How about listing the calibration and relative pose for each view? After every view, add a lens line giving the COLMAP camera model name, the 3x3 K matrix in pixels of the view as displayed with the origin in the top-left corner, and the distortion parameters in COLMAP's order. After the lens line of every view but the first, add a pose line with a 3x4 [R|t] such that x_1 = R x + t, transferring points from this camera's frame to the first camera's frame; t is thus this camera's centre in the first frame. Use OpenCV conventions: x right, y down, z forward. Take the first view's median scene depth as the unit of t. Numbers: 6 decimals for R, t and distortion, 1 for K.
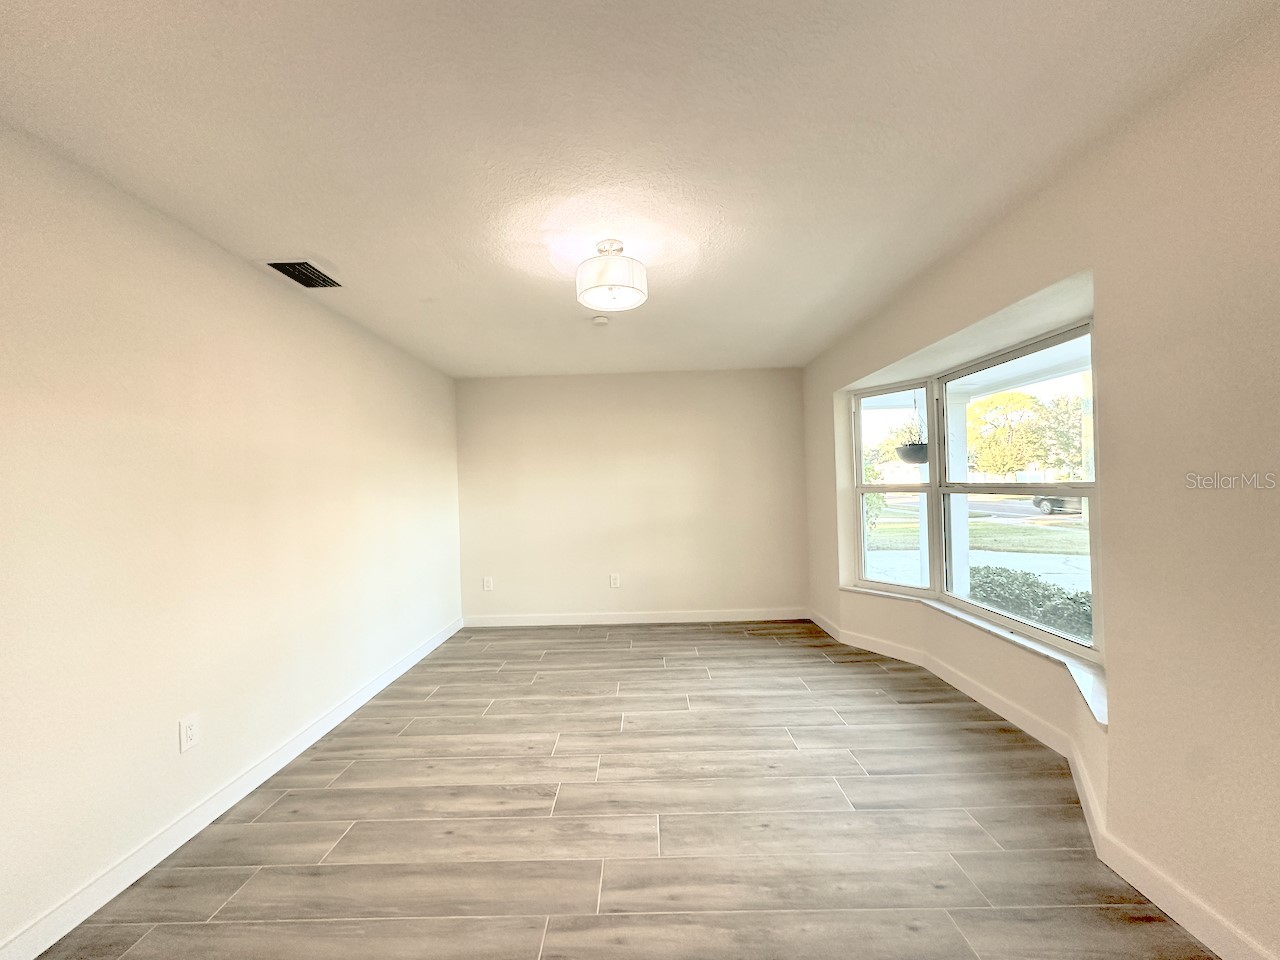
lens RADIAL K [[509.0, 0, 640.0], [0, 509.0, 480.0], [0, 0, 1]] dist [0.001185, 0.000040]
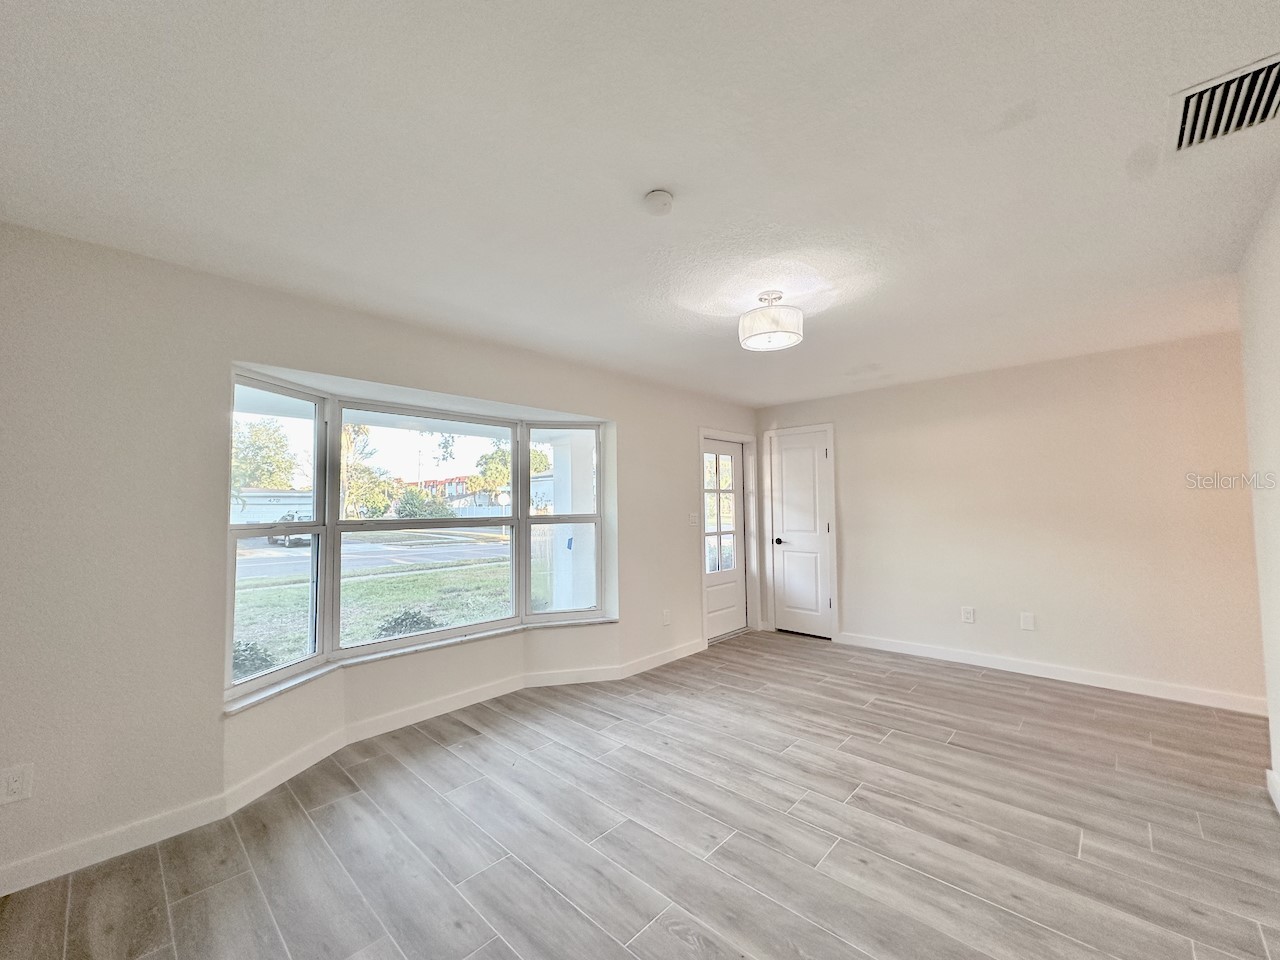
lens RADIAL K [[509.0, 0, 640.0], [0, 509.0, 480.0], [0, 0, 1]] dist [0.001185, 0.000040]
pose [[-0.729772, 0.072899, 0.679793, -0.554554], [0.027201, 0.996608, -0.077672, 0.025893], [-0.683149, -0.038191, -0.729280, 1.900302]]
